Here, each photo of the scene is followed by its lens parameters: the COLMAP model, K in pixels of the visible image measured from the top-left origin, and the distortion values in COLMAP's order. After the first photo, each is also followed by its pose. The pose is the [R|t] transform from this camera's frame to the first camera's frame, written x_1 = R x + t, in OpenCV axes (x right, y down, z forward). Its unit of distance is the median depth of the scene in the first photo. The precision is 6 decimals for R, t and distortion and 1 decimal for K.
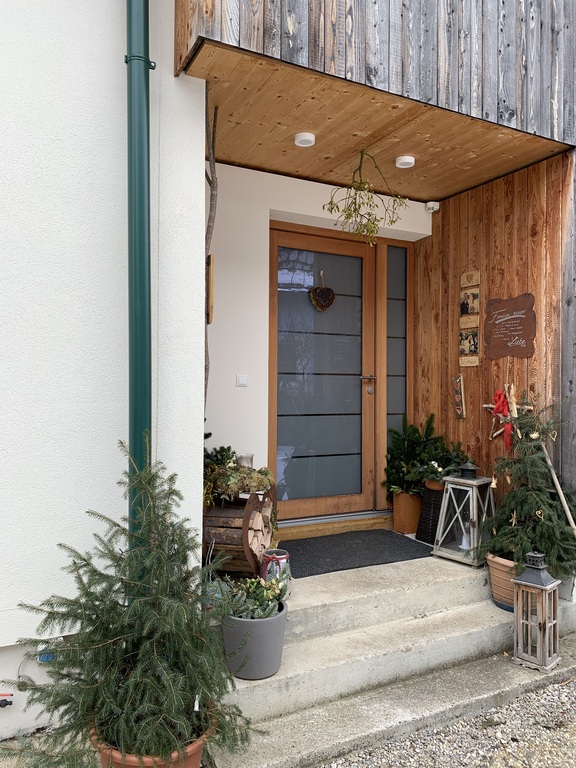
lens RADIAL K [[581.1, 0, 289.3], [0, 581.1, 382.0], [0, 0, 1]] dist [0.011390, -0.009547]
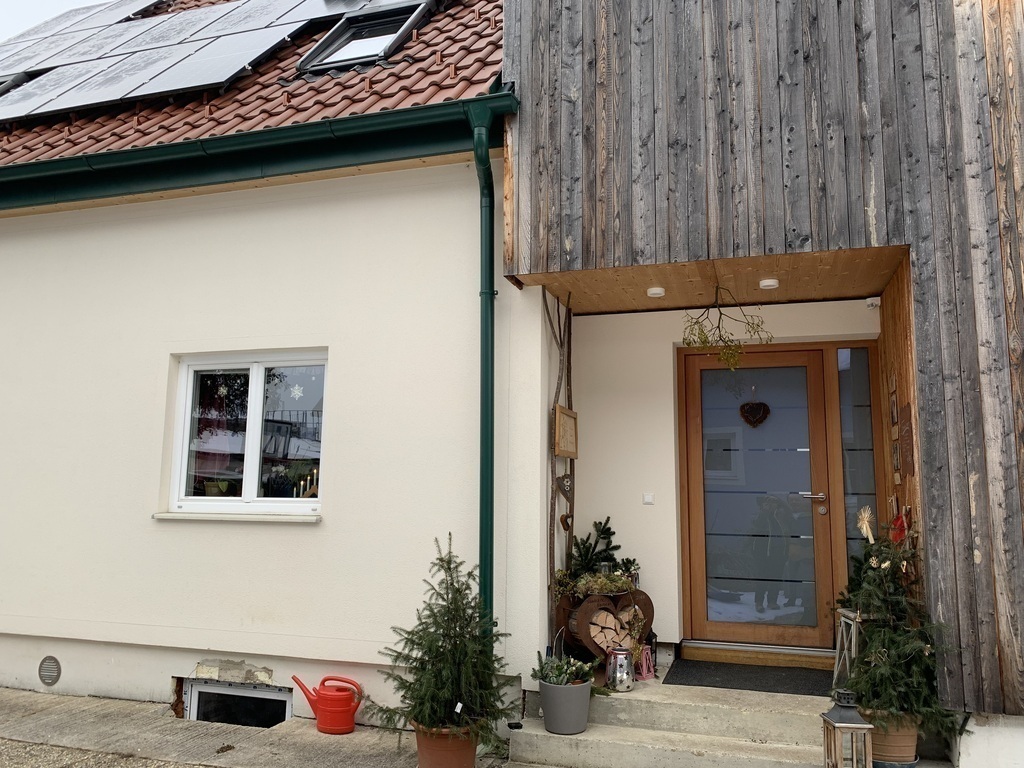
lens RADIAL K [[774.9, 0, 509.9], [0, 774.9, 386.2], [0, 0, 1]] dist [0.011390, -0.009547]
pose [[0.706196, -0.095502, -0.701545, 0.972525], [-0.000492, 0.990795, -0.135373, -0.019991], [0.708016, 0.095945, 0.699649, -0.303383]]
